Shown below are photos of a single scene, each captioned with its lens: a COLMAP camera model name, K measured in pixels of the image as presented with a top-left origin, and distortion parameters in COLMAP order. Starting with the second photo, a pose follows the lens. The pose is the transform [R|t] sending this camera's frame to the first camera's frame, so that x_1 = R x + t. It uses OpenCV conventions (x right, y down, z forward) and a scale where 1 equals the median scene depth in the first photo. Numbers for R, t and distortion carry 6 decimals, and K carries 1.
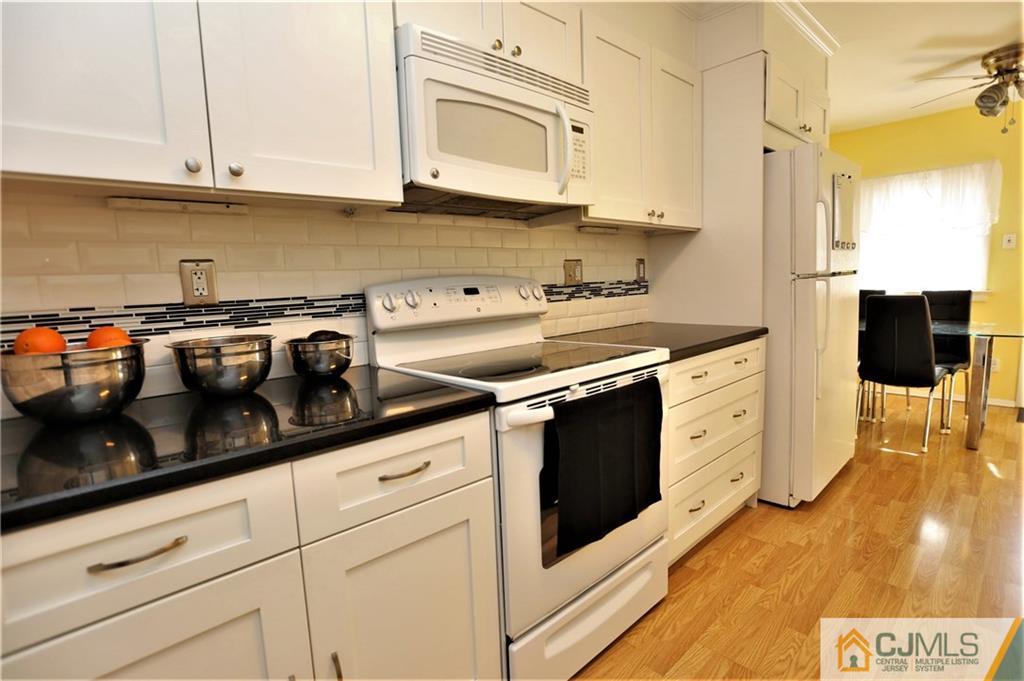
lens RADIAL K [[493.8, 0, 510.1], [0, 493.8, 344.3], [0, 0, 1]] dist [-0.055534, 0.019438]
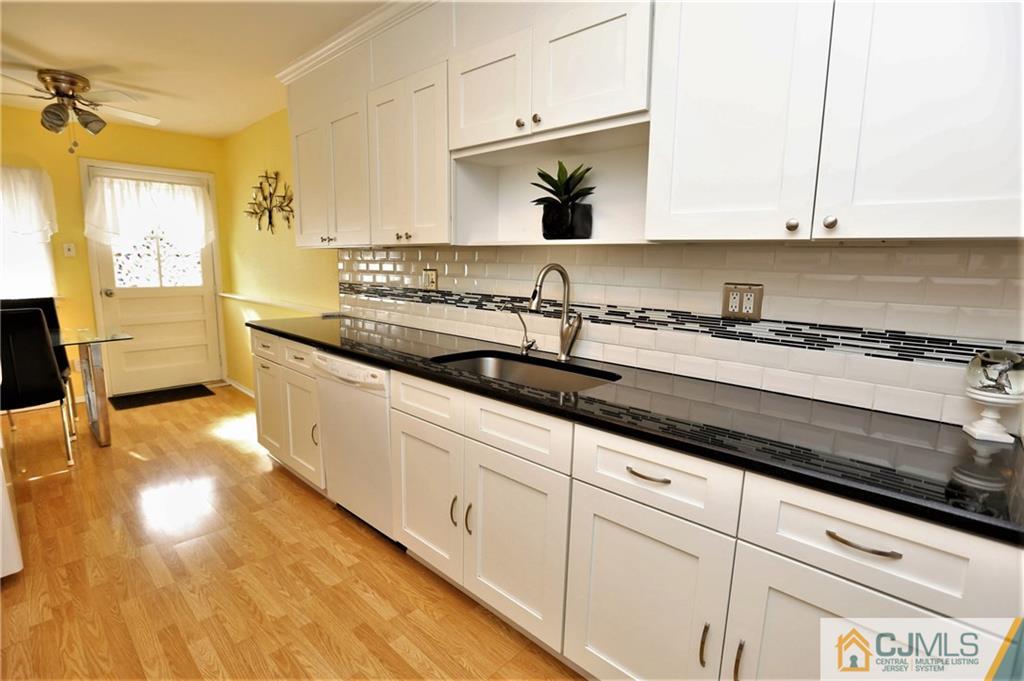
lens RADIAL K [[493.8, 0, 510.1], [0, 493.8, 344.3], [0, 0, 1]] dist [-0.055534, 0.019438]
pose [[-0.075187, -0.131014, 0.988525, -0.196615], [0.114126, 0.983687, 0.139054, -0.073743], [-0.990617, 0.123271, -0.059009, 0.175428]]
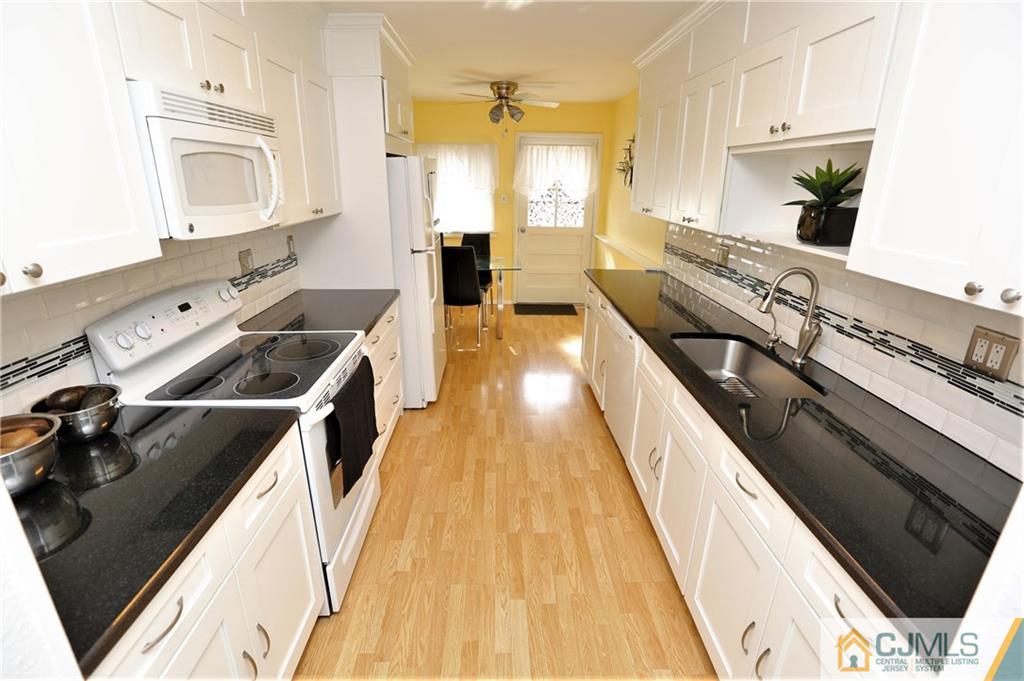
lens RADIAL K [[485.2, 0, 509.8], [0, 485.2, 344.1], [0, 0, 1]] dist [-0.055133, 0.019949]
pose [[0.655967, -0.202597, 0.727091, -0.293914], [0.060030, 0.974255, 0.217308, -0.164046], [-0.752399, -0.098900, 0.651241, -0.142227]]
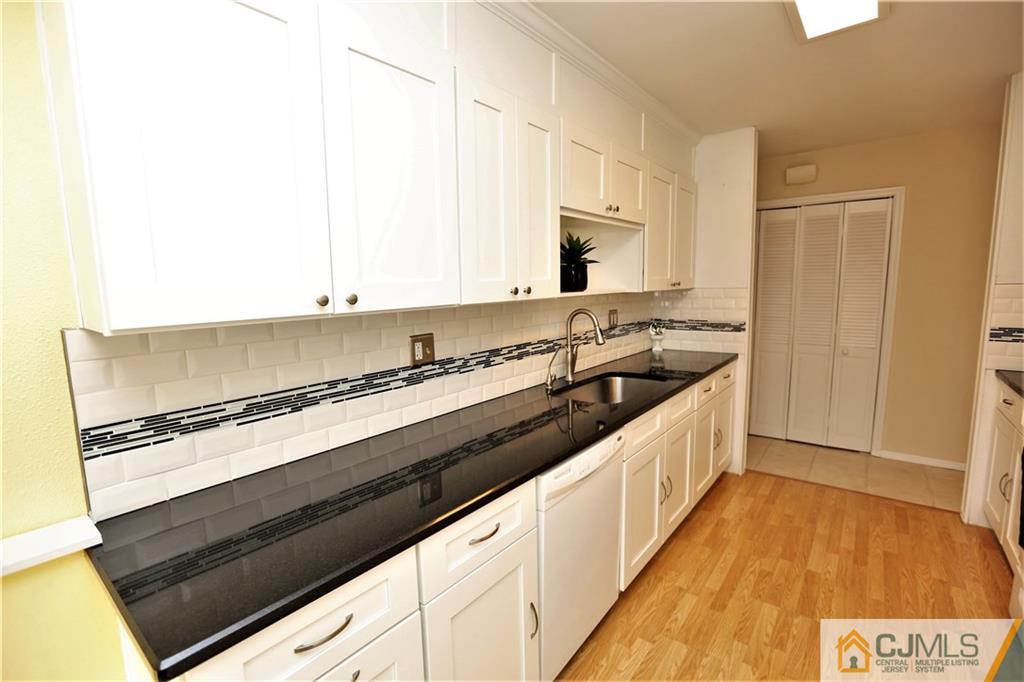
lens RADIAL K [[466.5, 0, 508.9], [0, 466.5, 344.5], [0, 0, 1]] dist [-0.049582, 0.016935]
pose [[-0.986301, 0.080168, -0.144162, 1.001772], [0.039910, 0.963967, 0.263010, -0.297923], [0.160053, 0.253654, -0.953962, 1.070157]]
